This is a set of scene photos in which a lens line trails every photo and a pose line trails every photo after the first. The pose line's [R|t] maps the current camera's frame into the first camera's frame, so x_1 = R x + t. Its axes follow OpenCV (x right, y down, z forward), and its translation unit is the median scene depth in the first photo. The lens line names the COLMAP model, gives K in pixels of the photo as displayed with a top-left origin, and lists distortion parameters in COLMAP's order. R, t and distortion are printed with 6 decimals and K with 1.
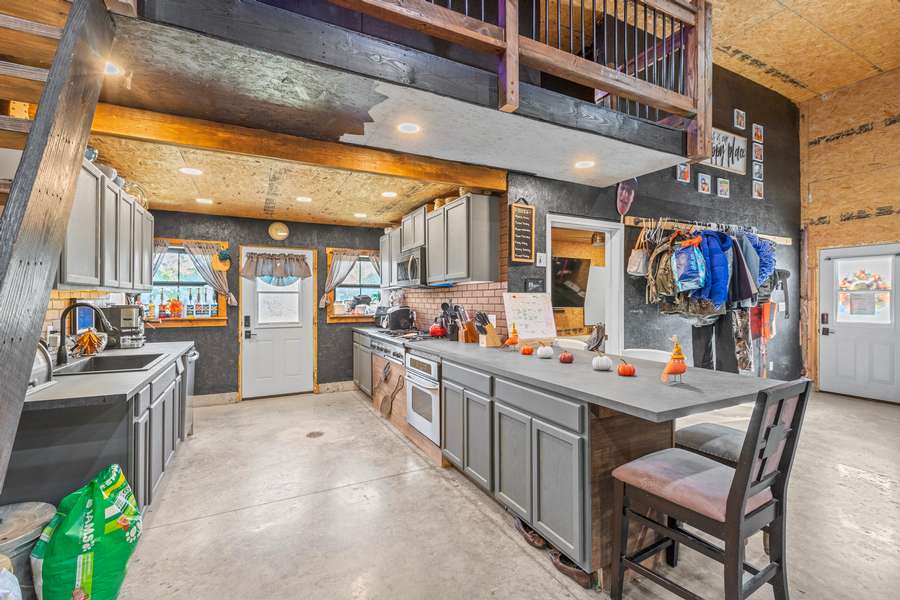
lens RADIAL K [[401.2, 0, 450.0], [0, 401.2, 300.0], [0, 0, 1]] dist [0.000440, 0.000064]
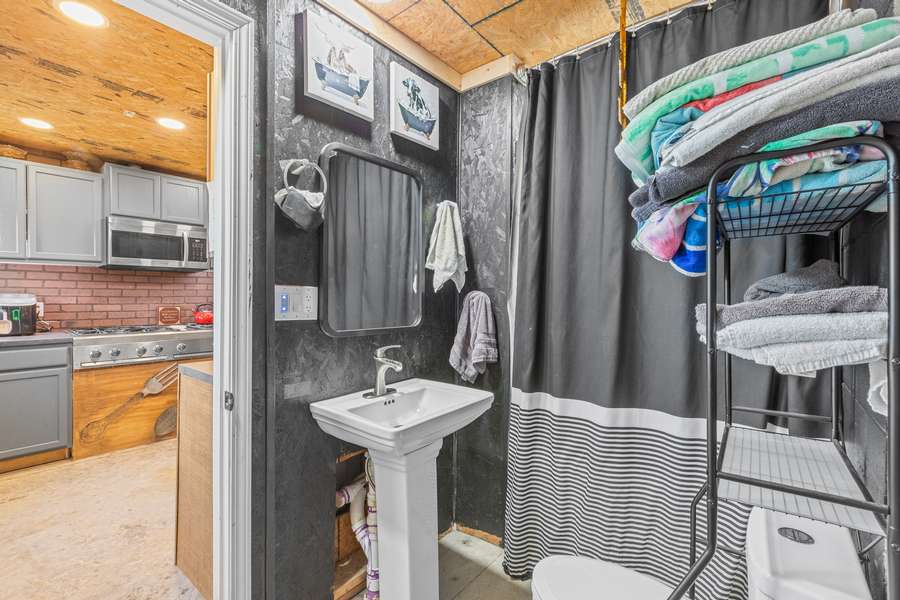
lens RADIAL K [[401.2, 0, 450.0], [0, 401.2, 300.0], [0, 0, 1]] dist [0.000440, 0.000064]
pose [[-0.416577, -0.005275, 0.909085, -1.098656], [-0.001430, 0.999986, 0.005147, 0.025357], [-0.909099, 0.000844, -0.416579, 0.841396]]
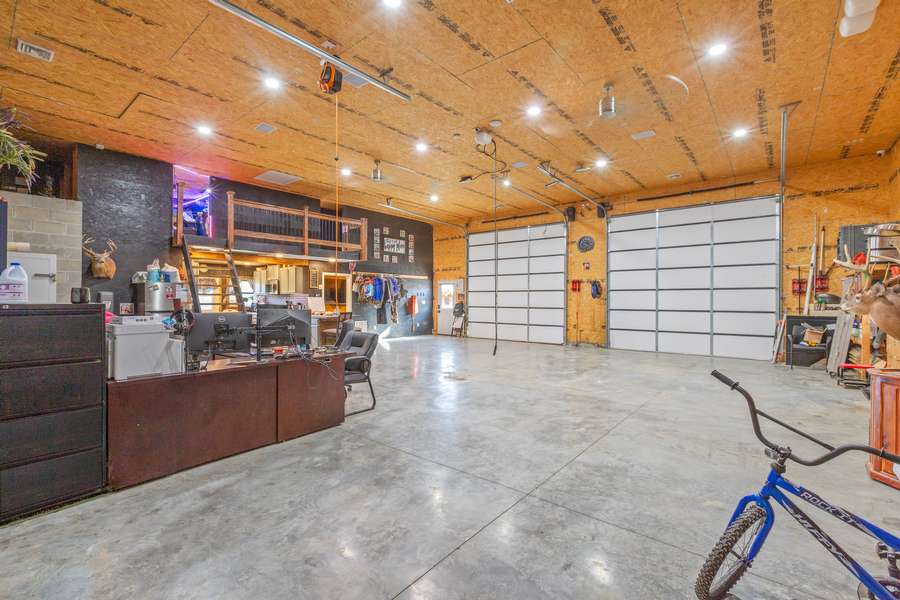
lens RADIAL K [[401.2, 0, 450.0], [0, 401.2, 300.0], [0, 0, 1]] dist [0.000440, 0.000064]
pose [[0.918138, 0.001412, 0.396258, -0.076868], [-0.001185, 0.999999, -0.000818, 0.004276], [-0.396259, 0.000281, 0.918139, -1.988030]]
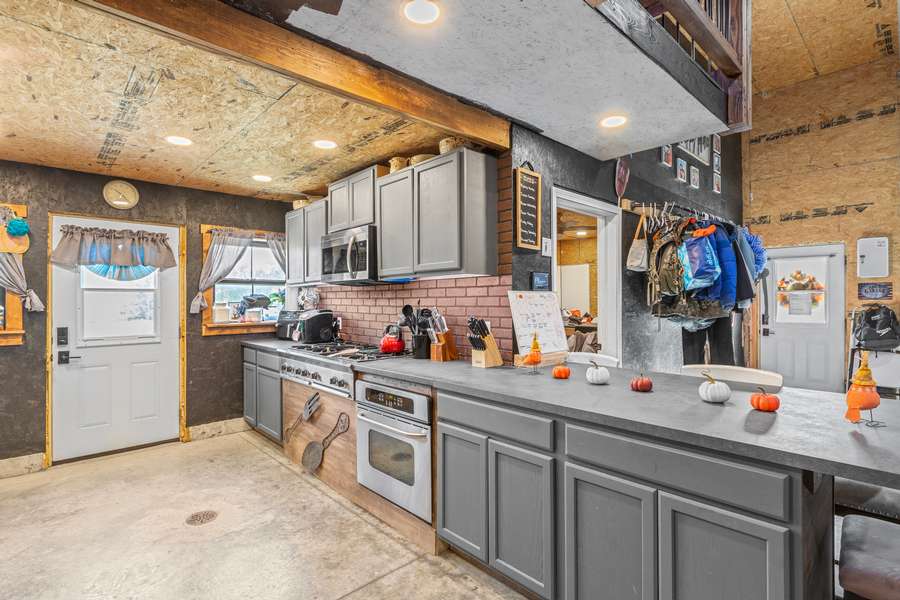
lens RADIAL K [[444.4, 0, 452.5], [0, 444.4, 298.8], [0, 0, 1]] dist [0.000098, -0.000925]
pose [[0.960614, -0.000709, 0.277887, -0.148009], [0.002340, 0.999982, -0.005539, 0.000254], [-0.277878, 0.005971, 0.960598, 0.218321]]
